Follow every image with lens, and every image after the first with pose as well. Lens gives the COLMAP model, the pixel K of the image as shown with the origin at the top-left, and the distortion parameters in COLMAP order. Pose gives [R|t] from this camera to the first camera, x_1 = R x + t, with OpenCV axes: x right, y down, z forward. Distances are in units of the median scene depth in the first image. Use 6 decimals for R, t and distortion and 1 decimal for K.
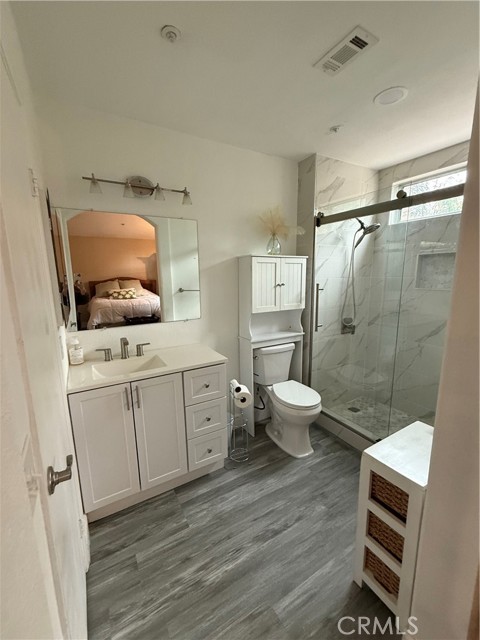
lens RADIAL K [[261.6, 0, 247.6], [0, 261.6, 320.7], [0, 0, 1]] dist [0.000592, -0.000070]
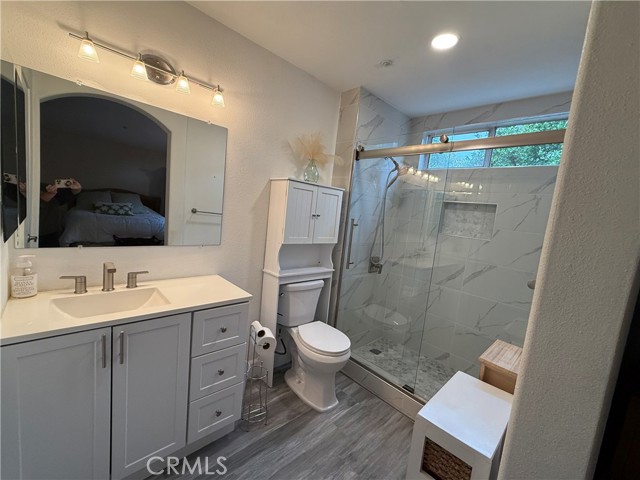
lens RADIAL K [[255.2, 0, 319.1], [0, 255.2, 241.1], [0, 0, 1]] dist [-0.001834, -0.000088]
pose [[0.968561, 0.084904, 0.233841, -0.059175], [-0.072384, 0.995471, -0.061628, 0.005733], [-0.238015, 0.042764, 0.970320, 0.127438]]
